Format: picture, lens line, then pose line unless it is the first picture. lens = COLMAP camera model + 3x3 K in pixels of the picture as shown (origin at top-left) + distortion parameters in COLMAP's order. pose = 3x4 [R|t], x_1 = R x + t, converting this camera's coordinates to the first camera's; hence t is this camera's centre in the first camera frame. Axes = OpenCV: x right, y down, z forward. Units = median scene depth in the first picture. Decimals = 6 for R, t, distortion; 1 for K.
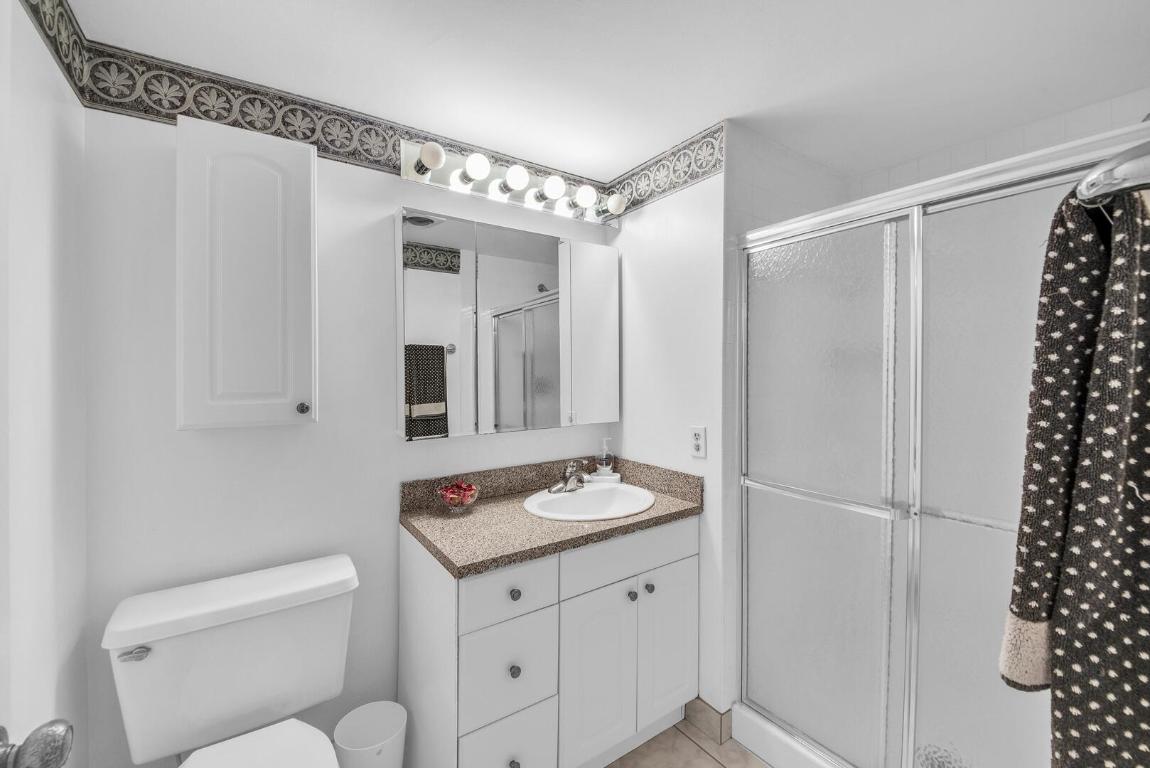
lens RADIAL K [[477.2, 0, 575.0], [0, 477.2, 384.0], [0, 0, 1]] dist [0.000806, 0.000034]
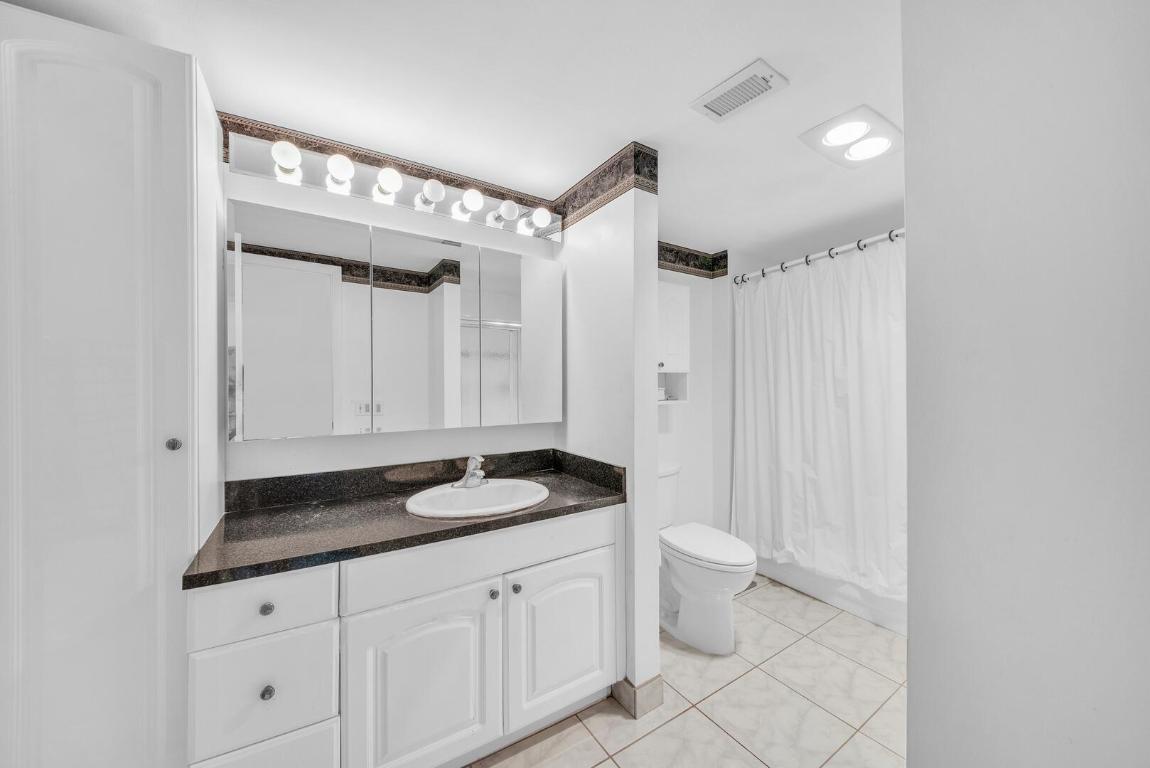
lens RADIAL K [[404.5, 0, 575.0], [0, 404.5, 384.0], [0, 0, 1]] dist [-0.000761, -0.000111]
pose [[0.999718, 0.007395, -0.022560, 0.141337], [-0.007677, 0.999893, -0.012449, 0.006721], [0.022465, 0.012618, 0.999668, 0.074807]]
